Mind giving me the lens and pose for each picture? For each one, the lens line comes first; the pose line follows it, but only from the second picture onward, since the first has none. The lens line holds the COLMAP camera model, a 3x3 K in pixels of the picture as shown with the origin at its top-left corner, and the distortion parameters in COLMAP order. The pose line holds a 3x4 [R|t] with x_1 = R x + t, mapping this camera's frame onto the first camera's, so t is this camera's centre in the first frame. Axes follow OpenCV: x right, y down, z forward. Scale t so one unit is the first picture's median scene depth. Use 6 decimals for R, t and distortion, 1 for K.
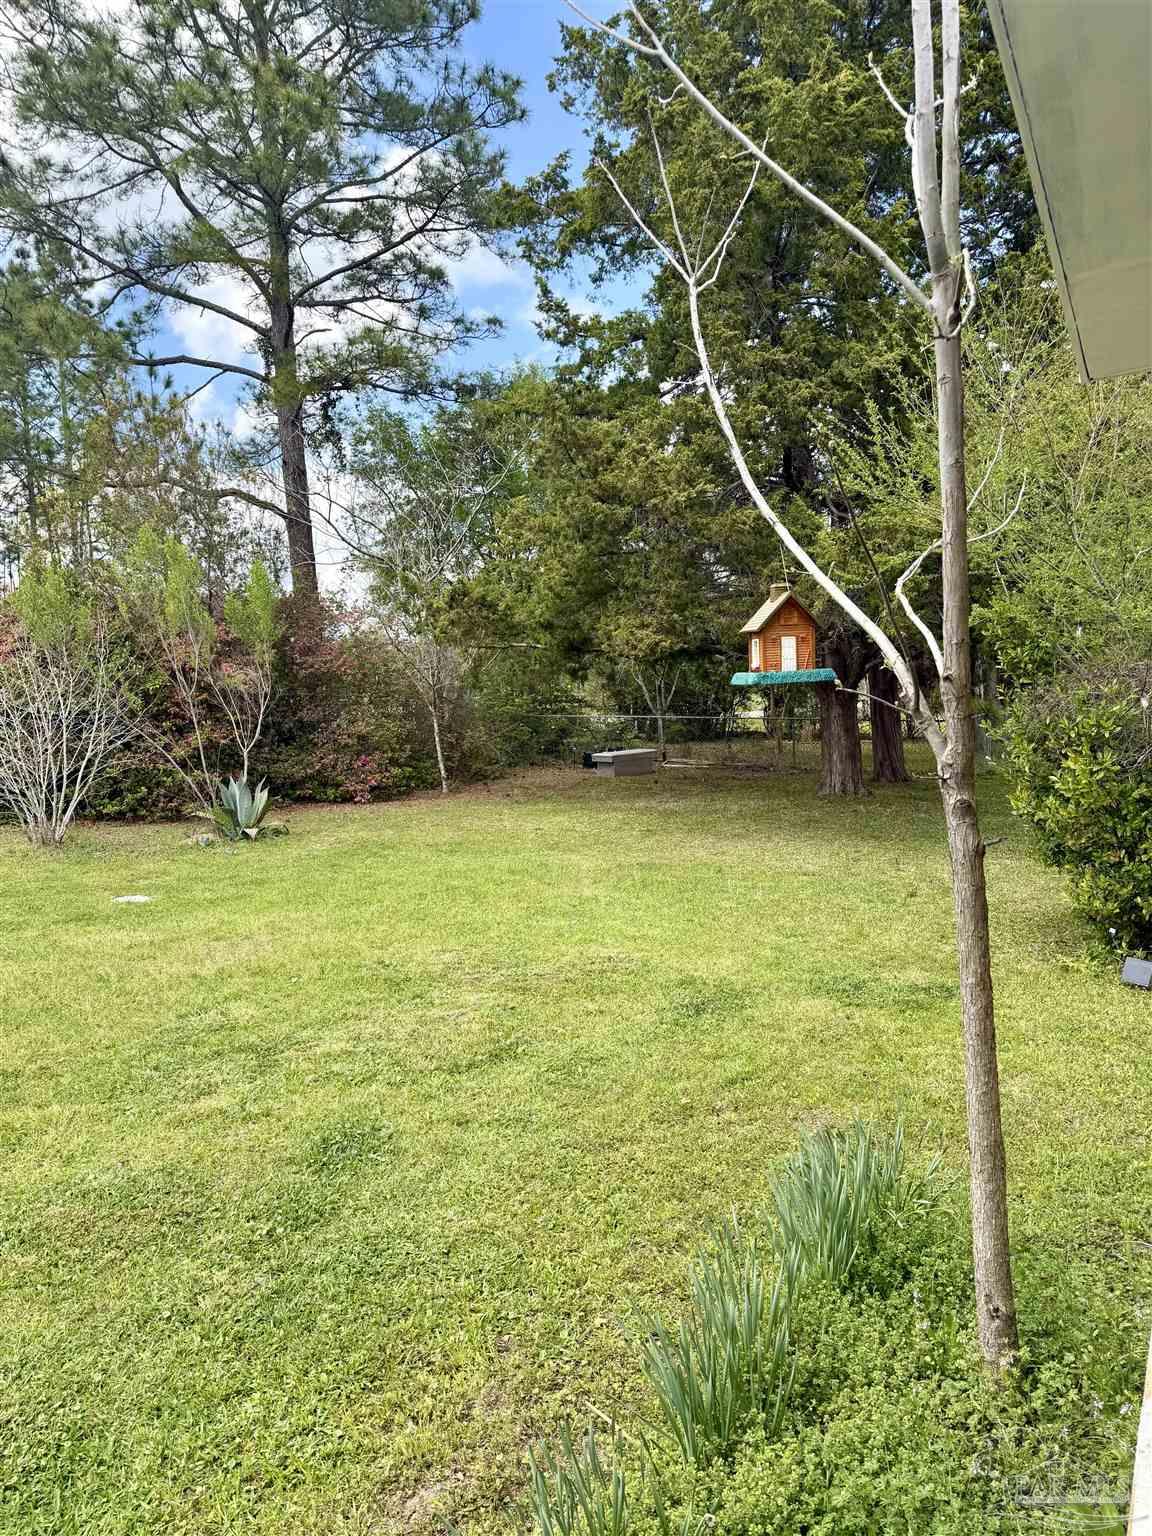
lens RADIAL K [[1056.1, 0, 583.2], [0, 1056.1, 772.2], [0, 0, 1]] dist [0.068445, -0.101808]
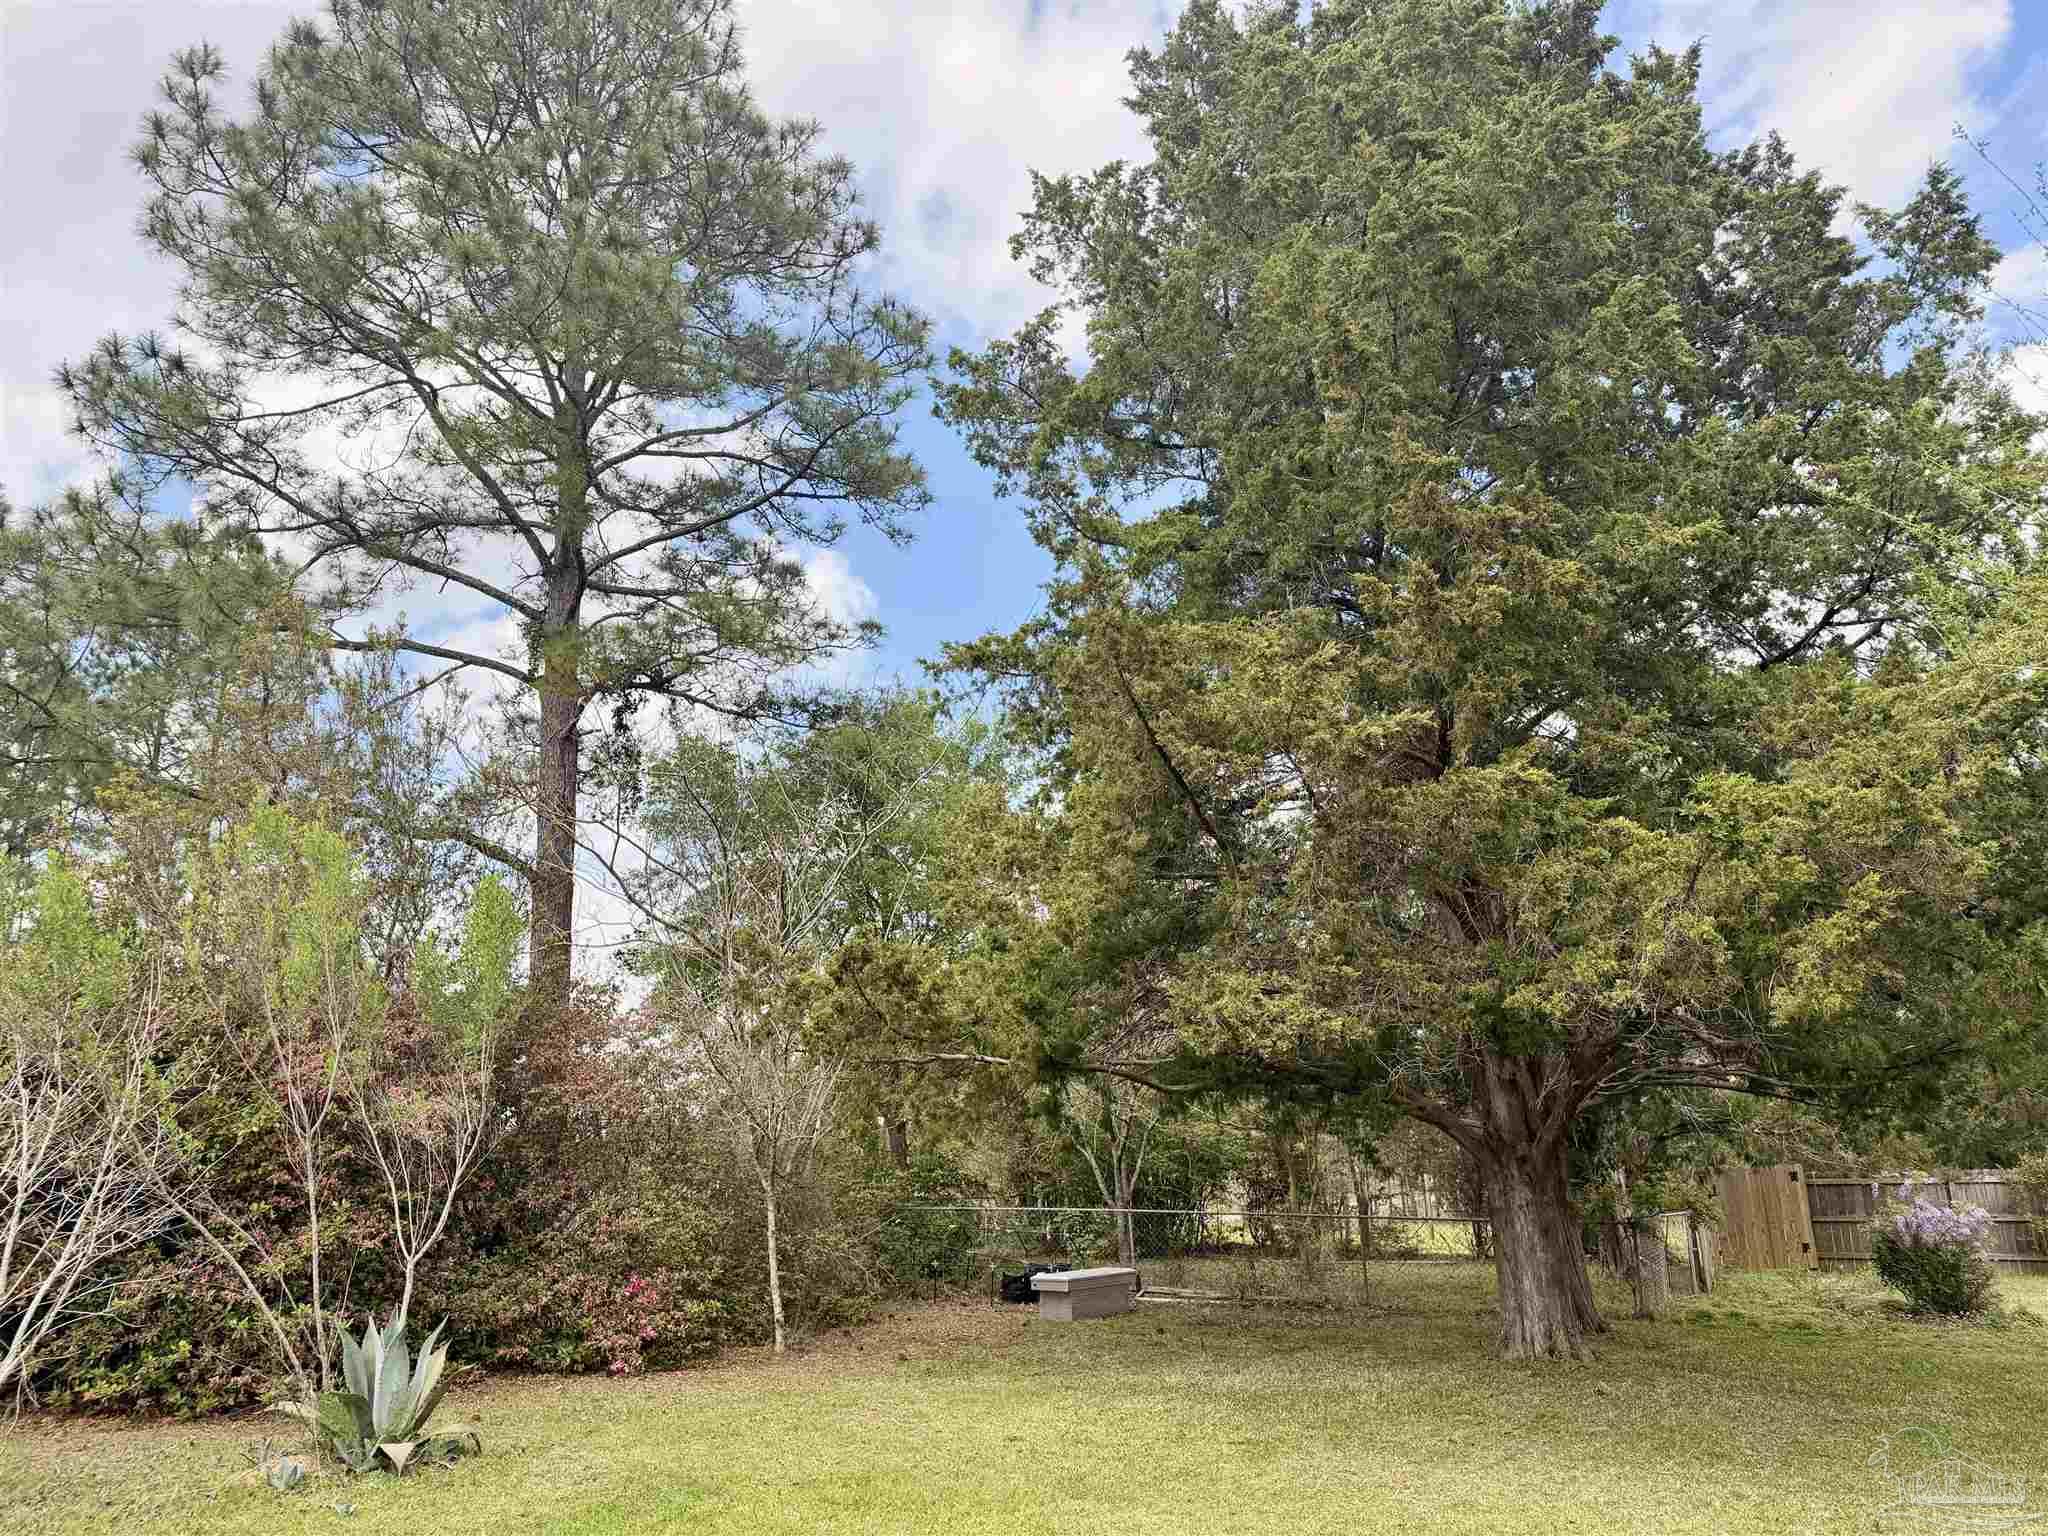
lens RADIAL K [[1431.9, 0, 1024.0], [0, 1431.9, 768.0], [0, 0, 1]] dist [0.089571, -0.109111]
pose [[0.997147, 0.030409, 0.069082, -0.073423], [-0.004093, 0.935691, -0.352796, 0.001954], [-0.075368, 0.351507, 0.933147, 0.223613]]
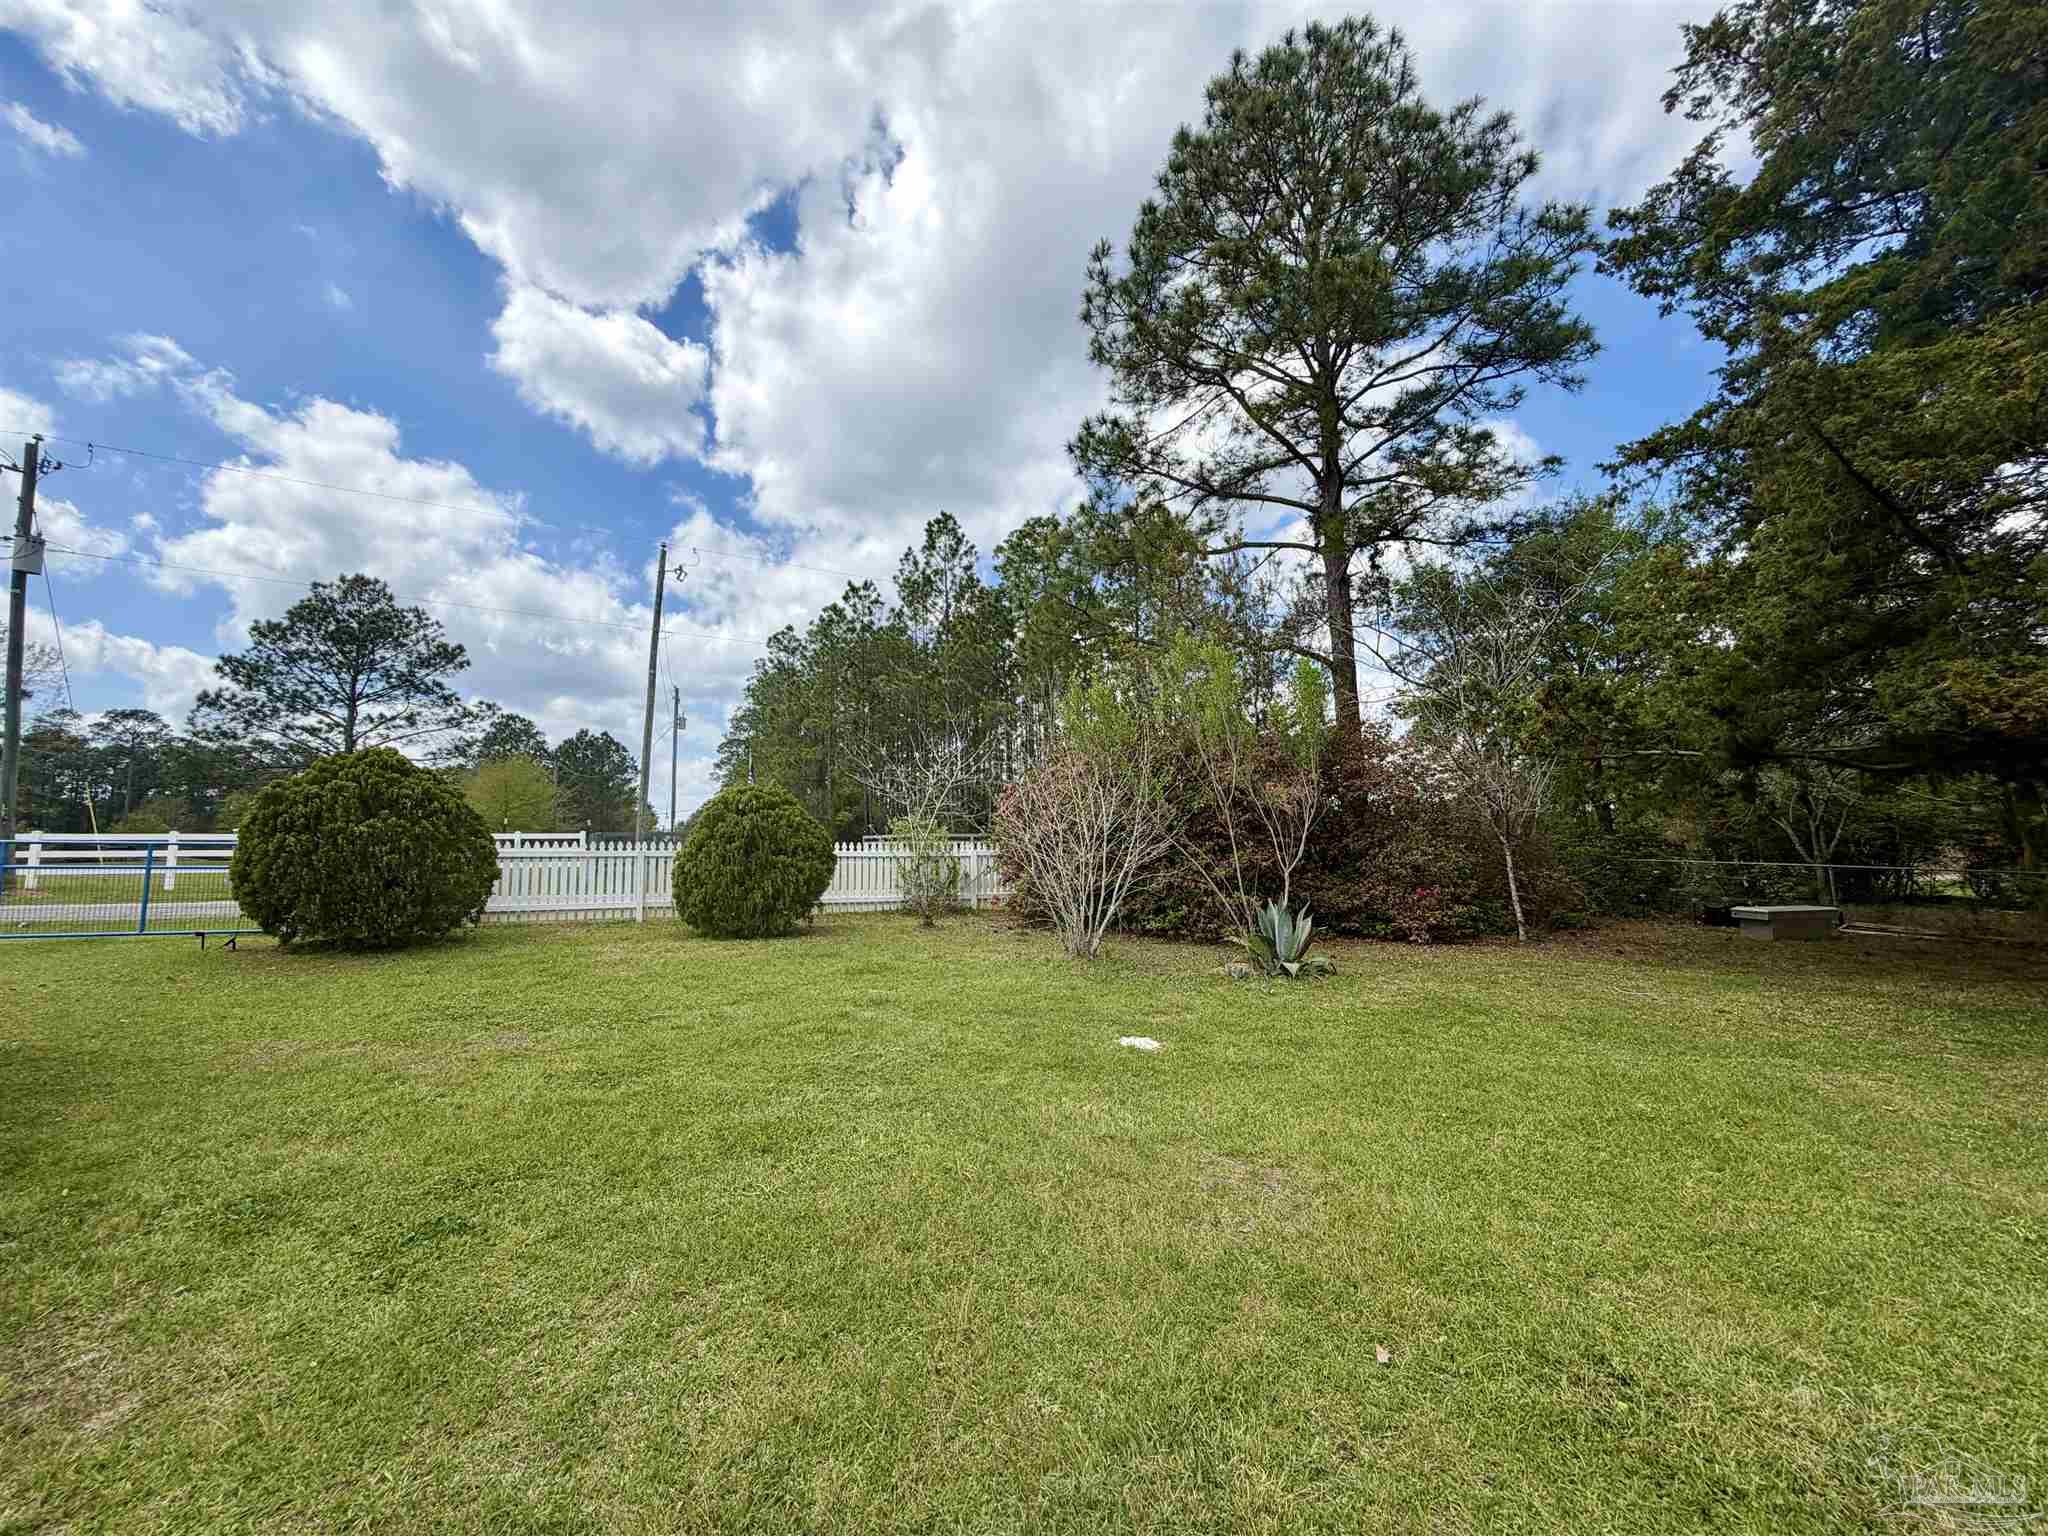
lens RADIAL K [[819.9, 0, 1015.2], [0, 819.9, 764.4], [0, 0, 1]] dist [0.003536, -0.000232]
pose [[0.807390, -0.029758, -0.589267, -0.073881], [-0.070704, 0.986651, -0.146702, 0.006248], [0.585766, 0.160109, 0.794508, 0.240059]]
